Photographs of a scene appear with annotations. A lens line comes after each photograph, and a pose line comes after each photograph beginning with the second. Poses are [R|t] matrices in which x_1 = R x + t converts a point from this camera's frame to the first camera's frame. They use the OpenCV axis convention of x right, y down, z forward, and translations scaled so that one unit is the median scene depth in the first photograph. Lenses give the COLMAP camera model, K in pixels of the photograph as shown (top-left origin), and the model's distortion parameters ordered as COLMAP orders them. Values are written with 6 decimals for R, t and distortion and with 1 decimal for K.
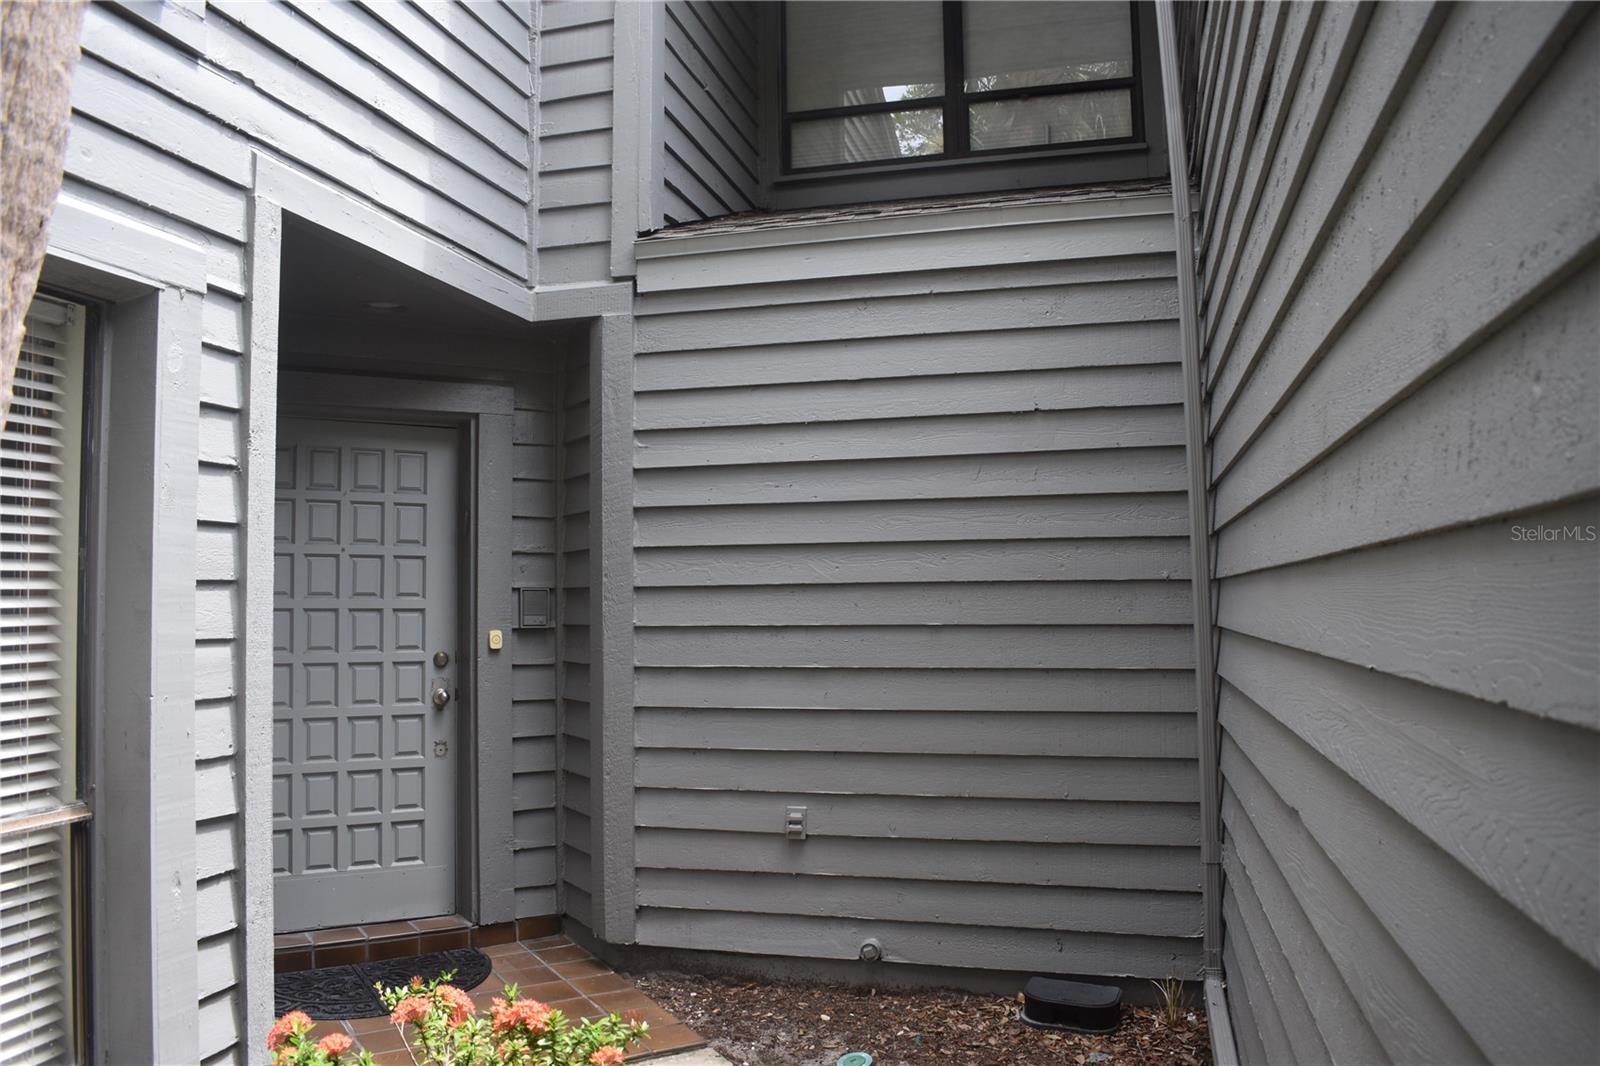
lens RADIAL K [[1235.0, 0, 800.0], [0, 1235.0, 533.0], [0, 0, 1]] dist [-0.121554, 0.007439]
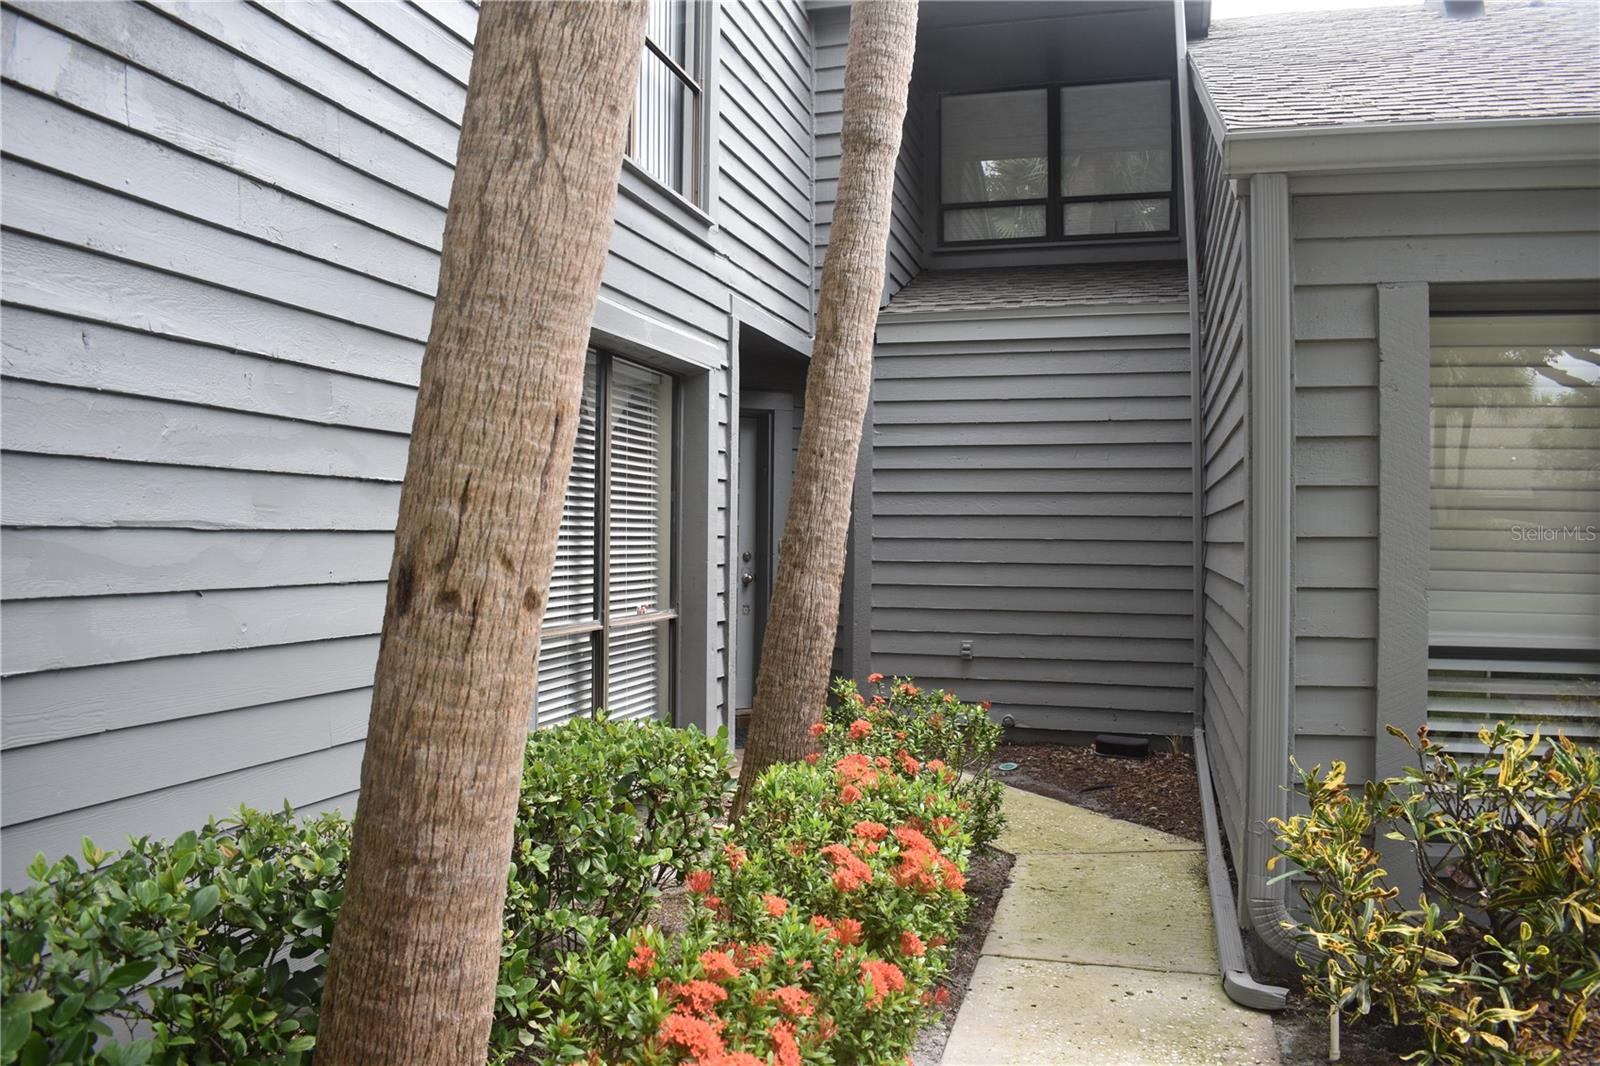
lens RADIAL K [[1235.0, 0, 800.0], [0, 1235.0, 533.0], [0, 0, 1]] dist [-0.121554, 0.007439]
pose [[0.999571, 0.018700, -0.022521, -0.225549], [-0.017485, 0.998440, 0.053023, -0.023825], [0.023477, -0.052607, 0.998339, -0.840738]]
